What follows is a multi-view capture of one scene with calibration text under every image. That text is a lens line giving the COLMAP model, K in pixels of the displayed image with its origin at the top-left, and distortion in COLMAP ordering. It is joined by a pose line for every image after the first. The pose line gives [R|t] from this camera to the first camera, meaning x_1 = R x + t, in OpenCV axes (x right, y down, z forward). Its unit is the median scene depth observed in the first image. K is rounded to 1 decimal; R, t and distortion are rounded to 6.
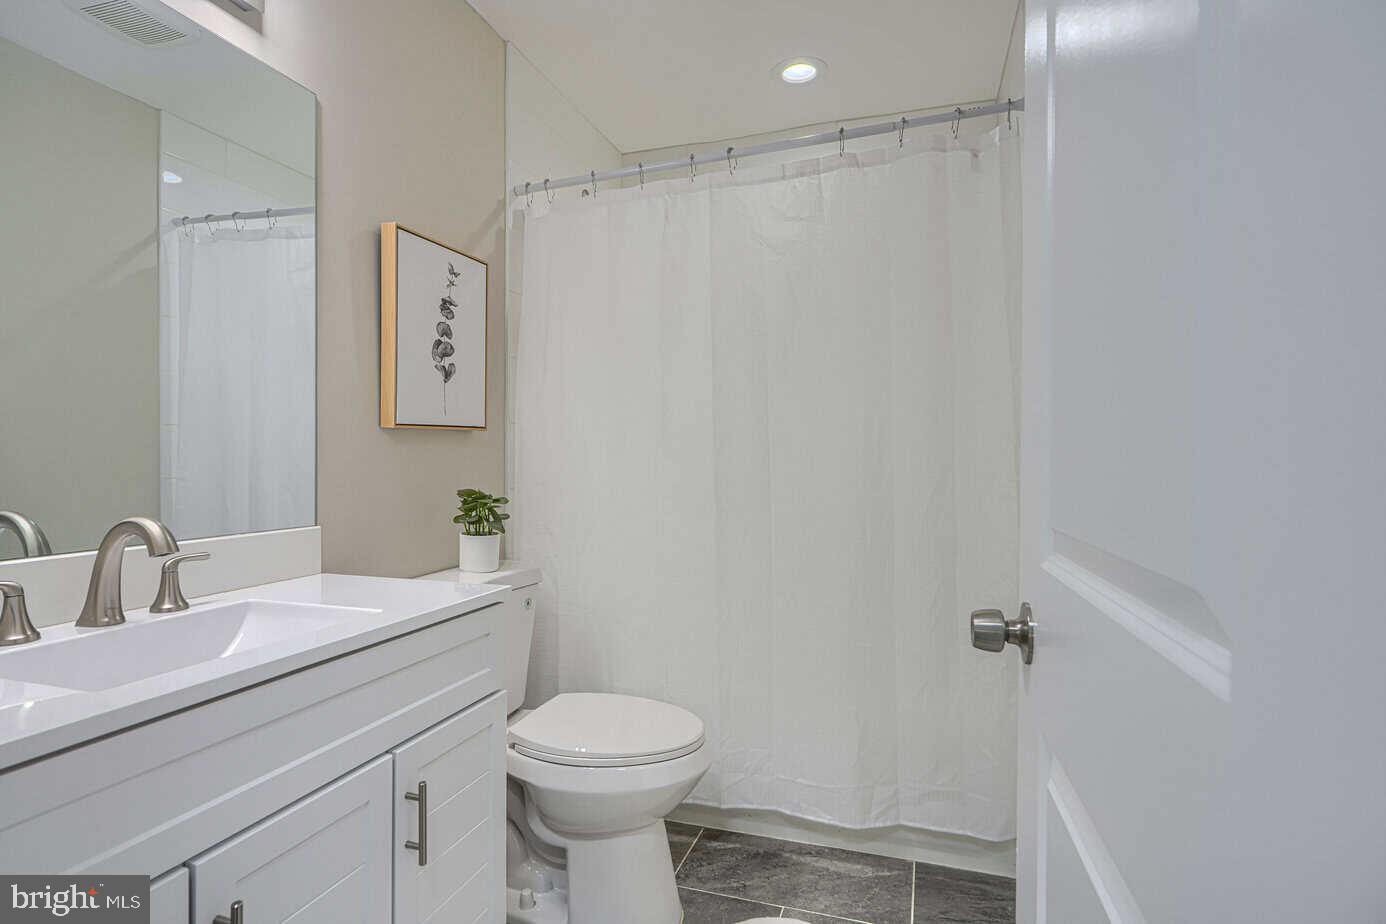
lens RADIAL K [[697.4, 0, 690.6], [0, 697.4, 455.4], [0, 0, 1]] dist [-0.006478, -0.000230]
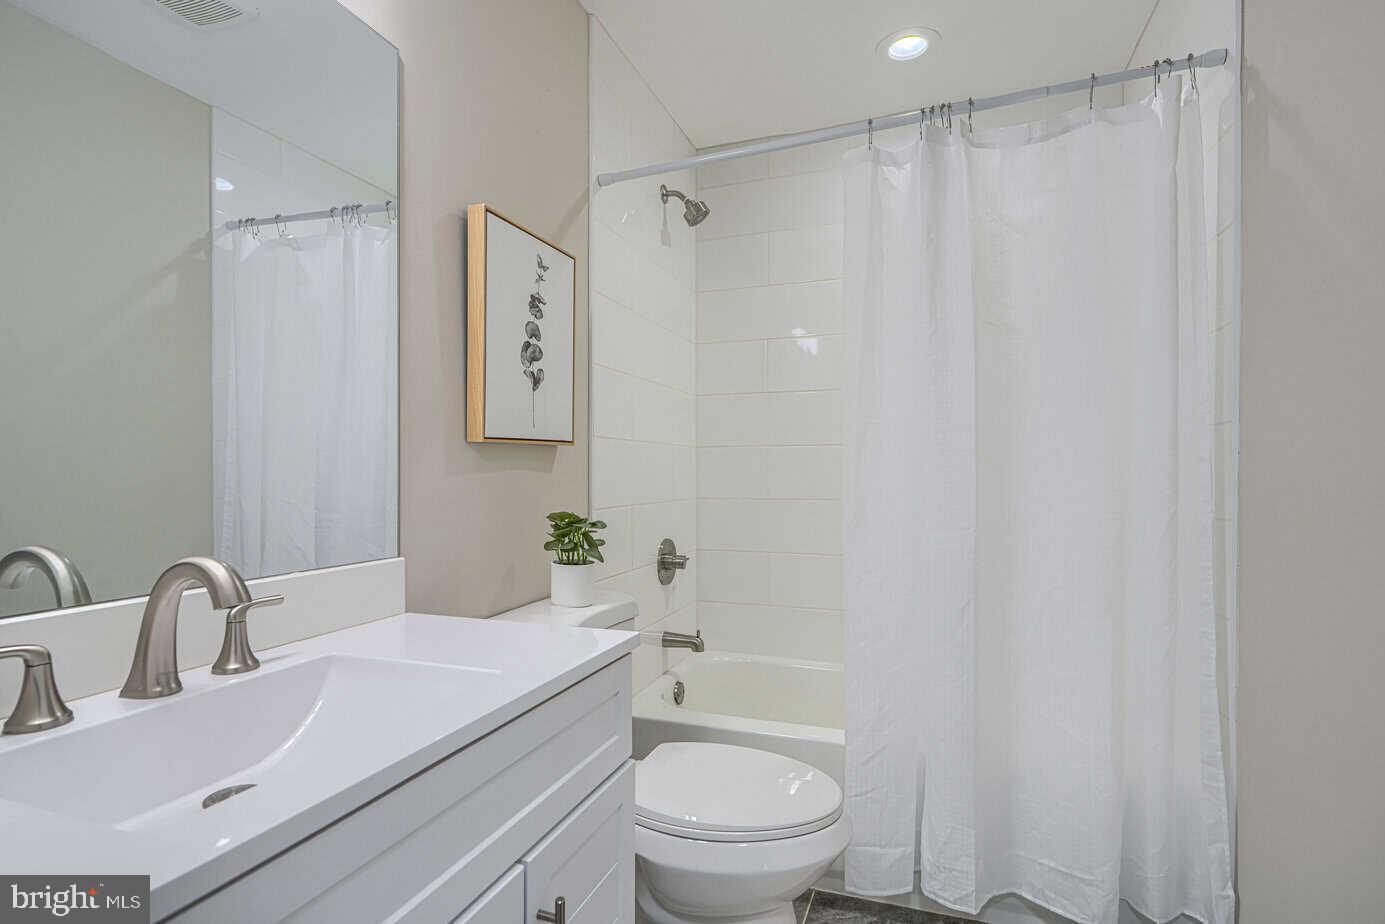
lens RADIAL K [[679.2, 0, 692.8], [0, 679.2, 471.5], [0, 0, 1]] dist [-0.004663, -0.001454]
pose [[0.999512, -0.002874, -0.031114, -0.139458], [0.002892, 0.999996, 0.000542, -0.002600], [0.031112, -0.000632, 0.999516, 0.166021]]
